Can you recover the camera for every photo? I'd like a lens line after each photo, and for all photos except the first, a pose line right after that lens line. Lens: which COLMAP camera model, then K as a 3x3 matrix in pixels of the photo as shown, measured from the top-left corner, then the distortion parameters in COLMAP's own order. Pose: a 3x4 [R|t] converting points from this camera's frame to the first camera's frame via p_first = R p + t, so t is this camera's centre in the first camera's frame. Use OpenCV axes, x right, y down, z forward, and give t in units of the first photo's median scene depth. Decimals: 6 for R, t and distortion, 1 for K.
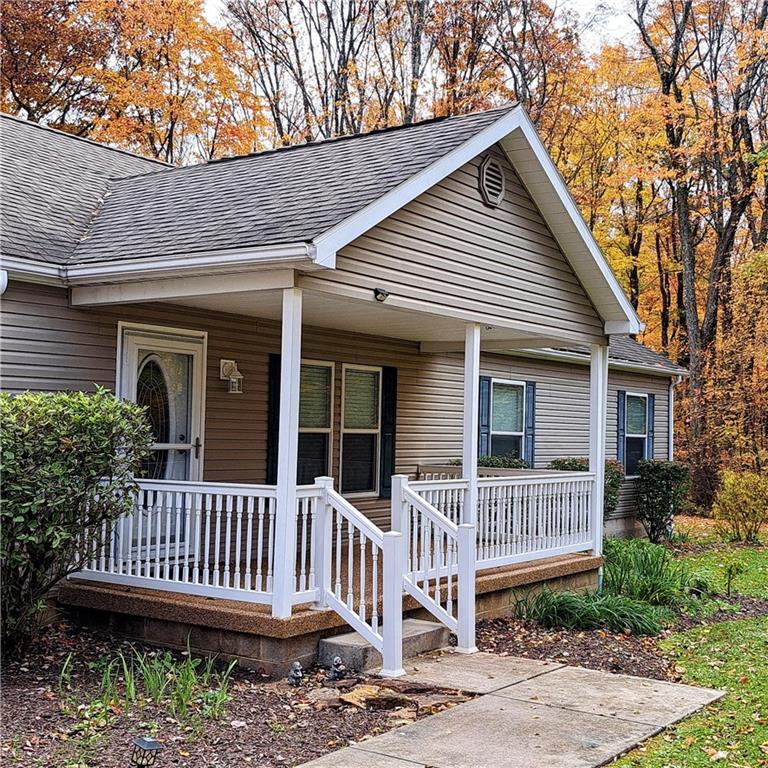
lens RADIAL K [[1064.8, 0, 352.3], [0, 1064.8, 383.6], [0, 0, 1]] dist [0.032547, -0.018969]
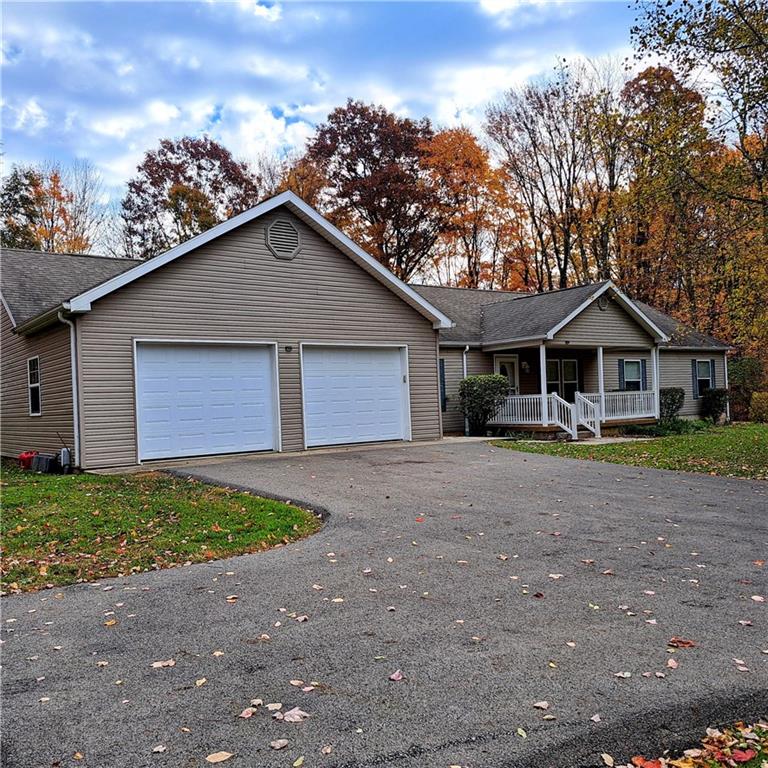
lens RADIAL K [[706.2, 0, 384.0], [0, 706.2, 384.0], [0, 0, 1]] dist [0.147063, -0.001879]
pose [[0.955070, -0.065683, -0.289010, 0.105851], [0.071949, 0.997347, 0.011100, -0.011717], [0.287514, -0.031395, 0.957262, -1.317653]]
